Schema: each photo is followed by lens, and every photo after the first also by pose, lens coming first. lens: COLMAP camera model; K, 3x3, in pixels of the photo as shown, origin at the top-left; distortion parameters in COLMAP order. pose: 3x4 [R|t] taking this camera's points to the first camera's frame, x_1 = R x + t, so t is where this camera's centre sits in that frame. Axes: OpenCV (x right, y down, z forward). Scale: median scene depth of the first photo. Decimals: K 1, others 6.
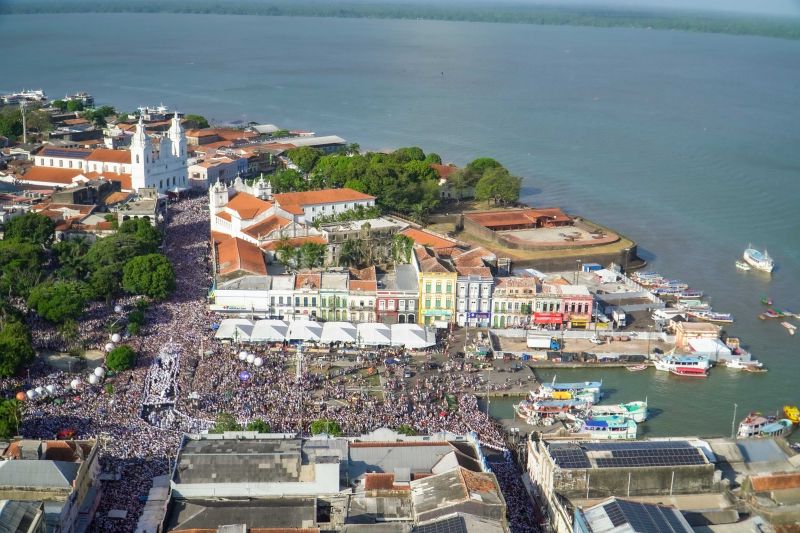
lens RADIAL K [[1094.8, 0, 411.7], [0, 1094.8, 262.6], [0, 0, 1]] dist [0.023826, -0.948771]
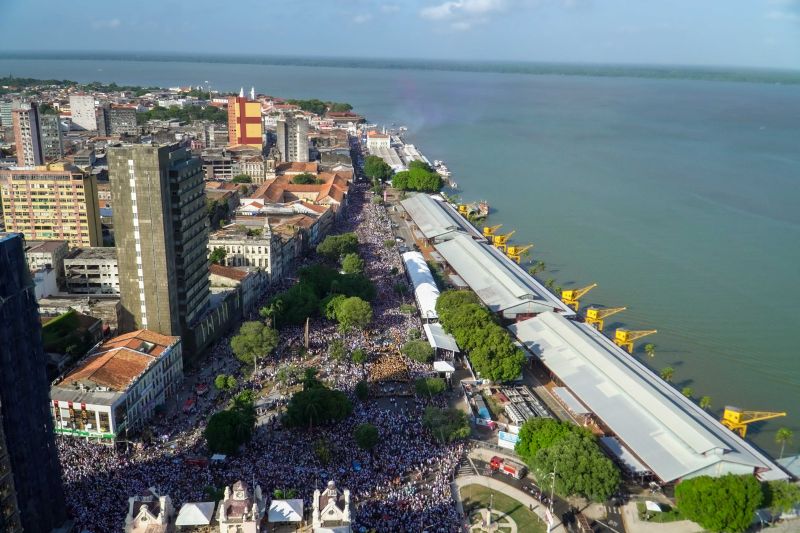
lens RADIAL K [[711.2, 0, 398.9], [0, 711.2, 266.9], [0, 0, 1]] dist [0.015366, -0.005653]
pose [[0.995959, 0.026259, -0.085887, 0.682949], [-0.022241, 0.998628, 0.047408, 0.474268], [0.087014, -0.045306, 0.995176, -1.875030]]
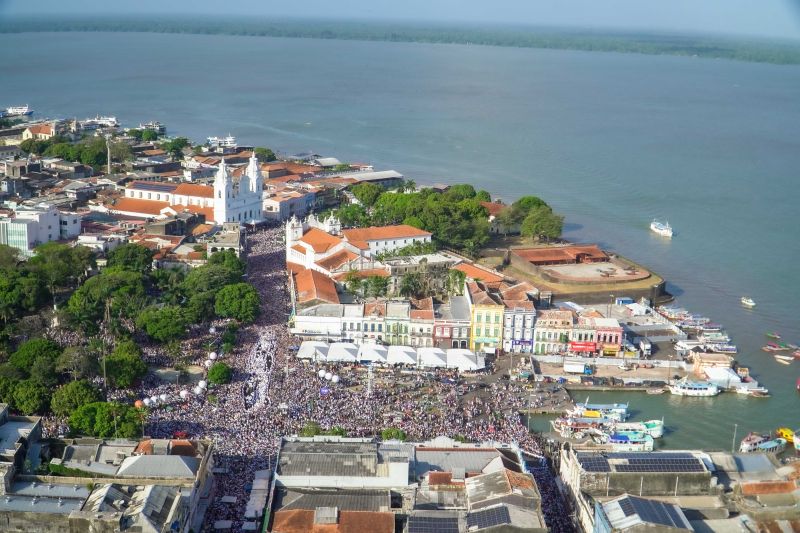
lens RADIAL K [[1084.0, 0, 399.9], [0, 1084.0, 270.3], [0, 0, 1]] dist [0.018920, -0.983326]
pose [[0.998442, 0.019765, -0.052174, -0.009183], [-0.020246, 0.999757, -0.008705, -0.015064], [0.051989, 0.009747, 0.998600, -0.141654]]
